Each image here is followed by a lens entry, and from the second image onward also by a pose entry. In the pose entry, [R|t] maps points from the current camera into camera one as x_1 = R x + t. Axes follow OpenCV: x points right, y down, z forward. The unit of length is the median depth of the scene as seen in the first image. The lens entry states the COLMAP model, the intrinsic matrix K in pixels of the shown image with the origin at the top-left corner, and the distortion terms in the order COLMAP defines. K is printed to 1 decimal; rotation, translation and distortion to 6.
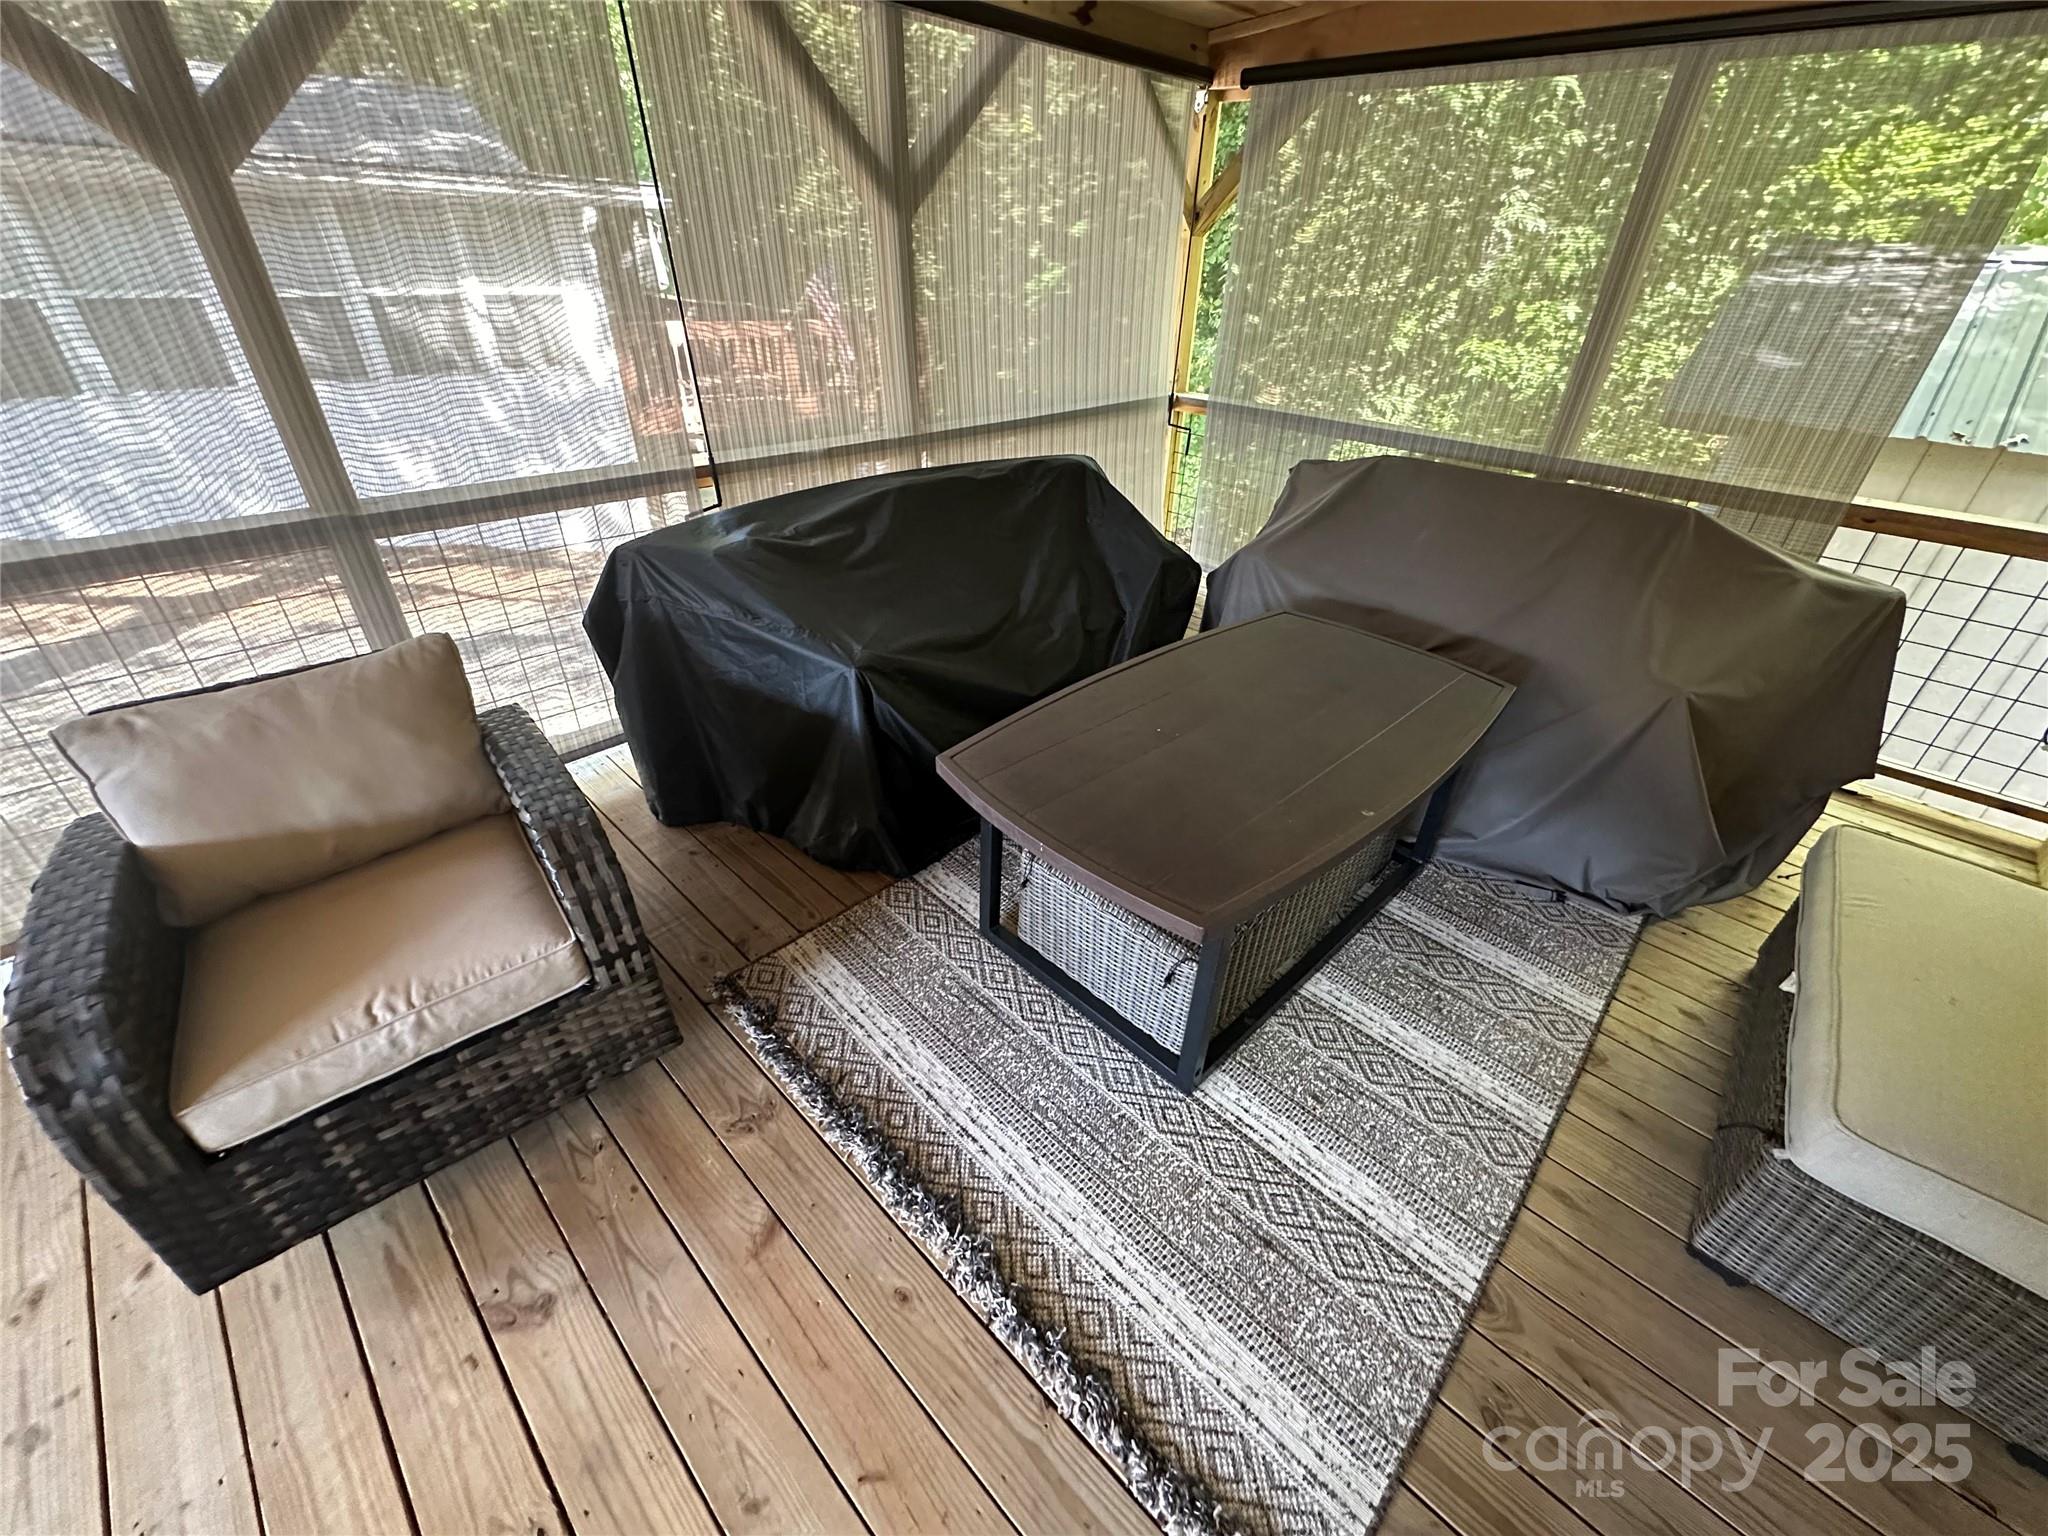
lens RADIAL K [[818.7, 0, 1024.0], [0, 818.7, 768.0], [0, 0, 1]] dist [-0.002645, 0.000059]
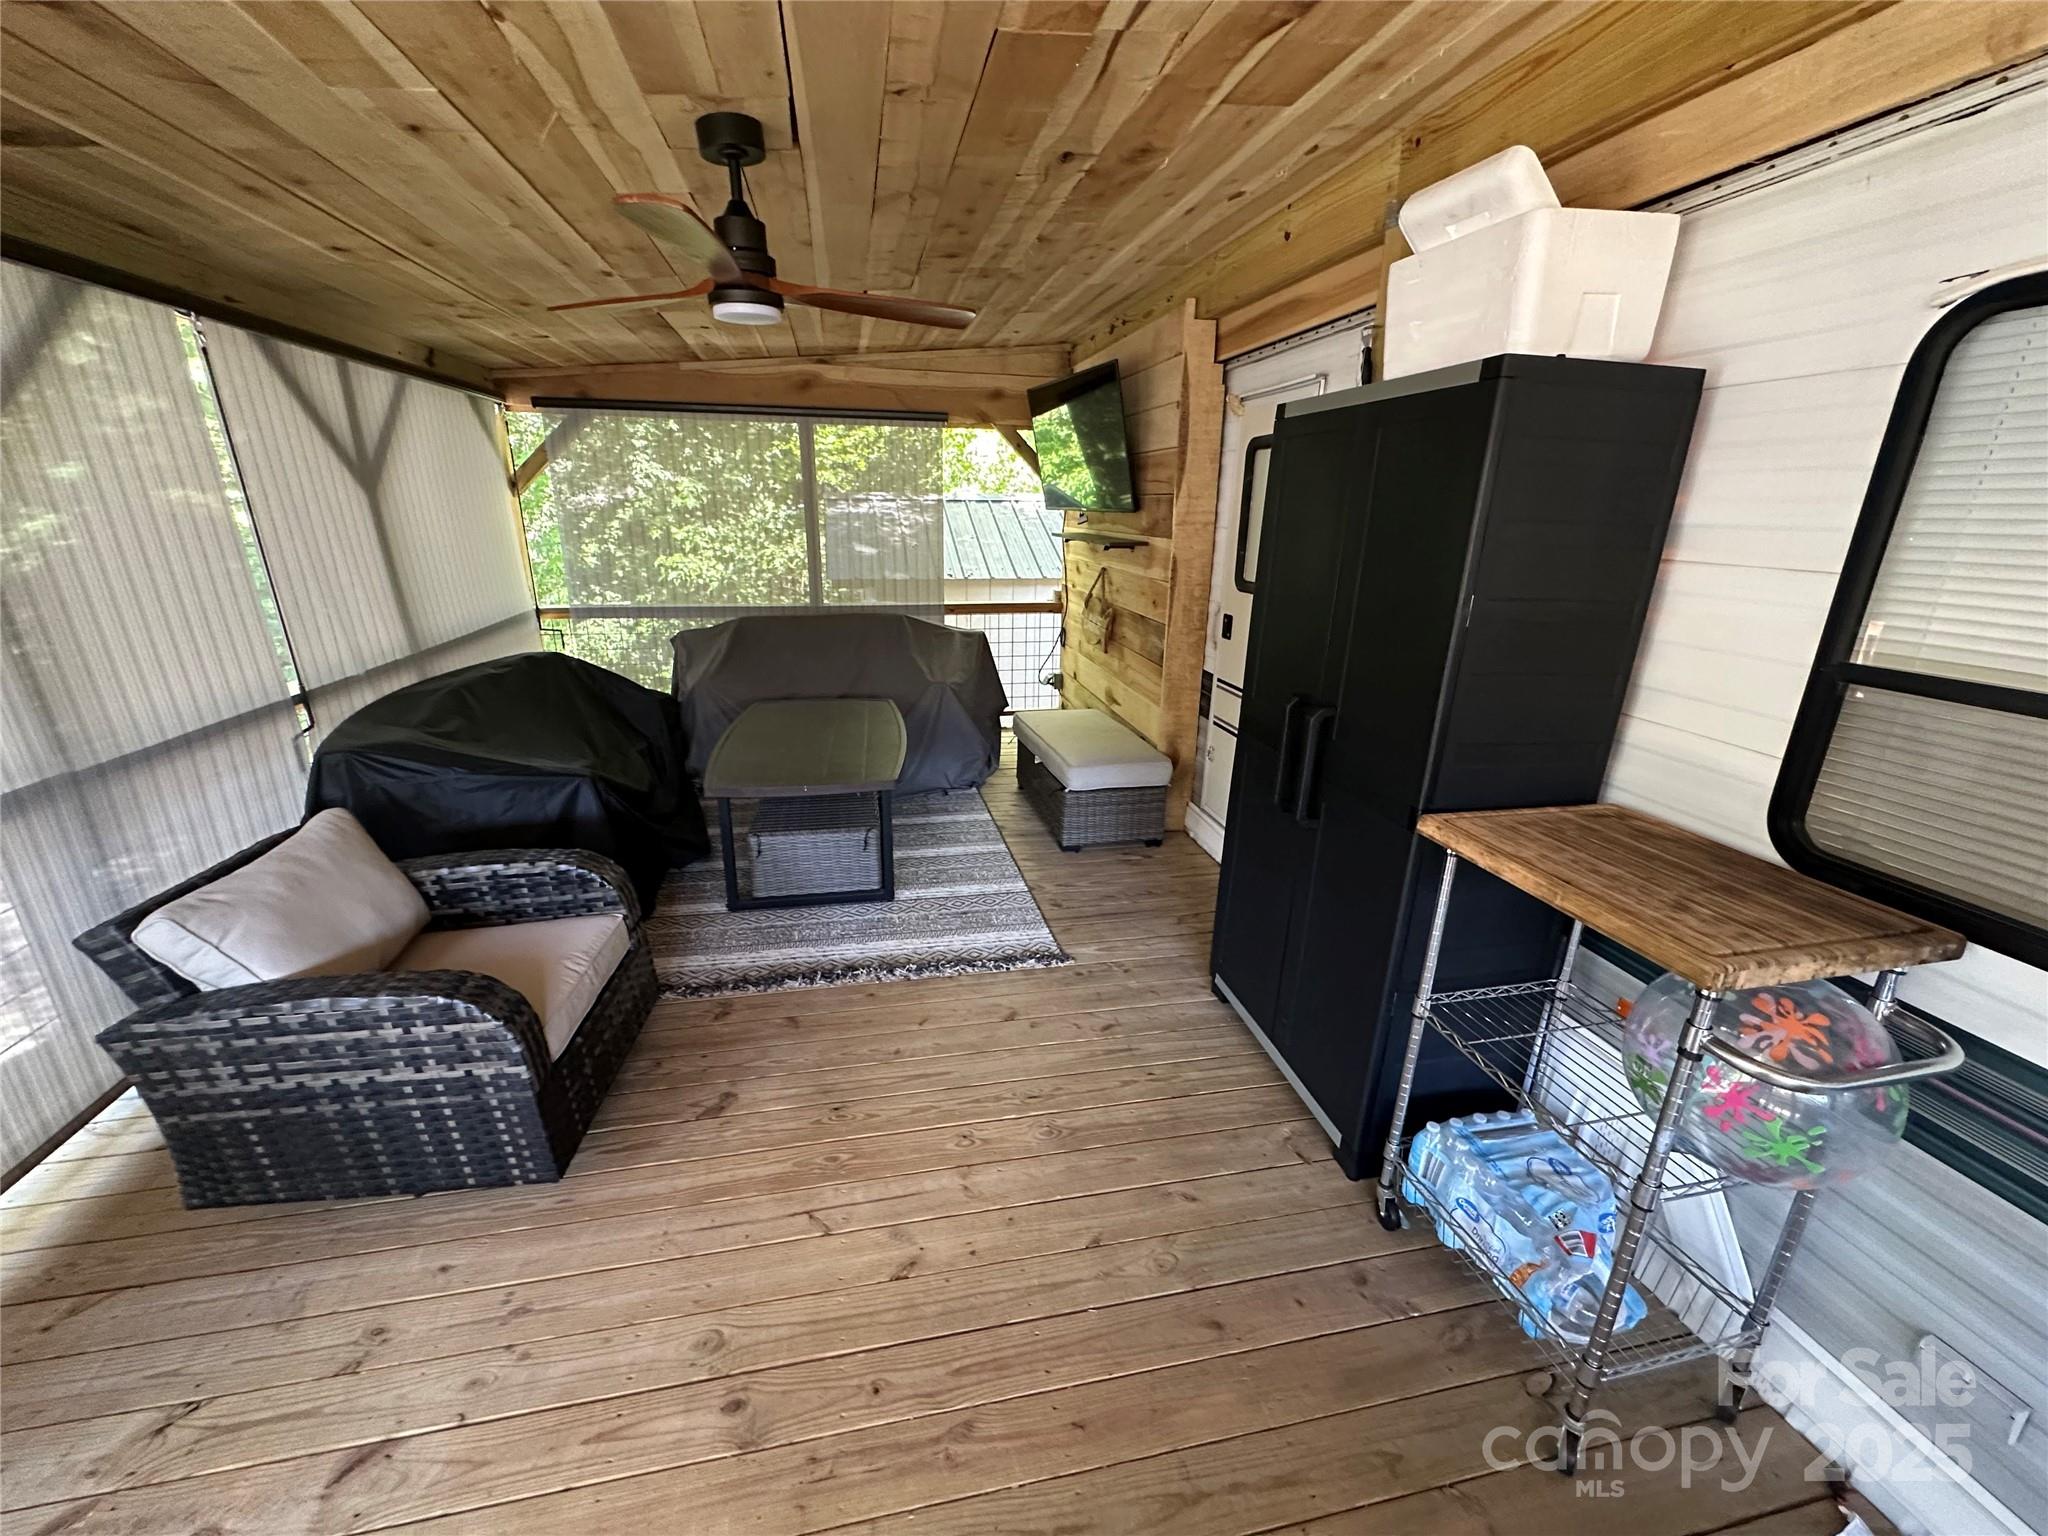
lens RADIAL K [[818.7, 0, 1024.0], [0, 818.7, 768.0], [0, 0, 1]] dist [-0.002645, 0.000059]
pose [[0.556112, -0.274746, 0.784382, -1.055309], [0.444618, 0.895719, -0.001481, 0.248564], [-0.702179, 0.349573, 0.620277, -0.542571]]
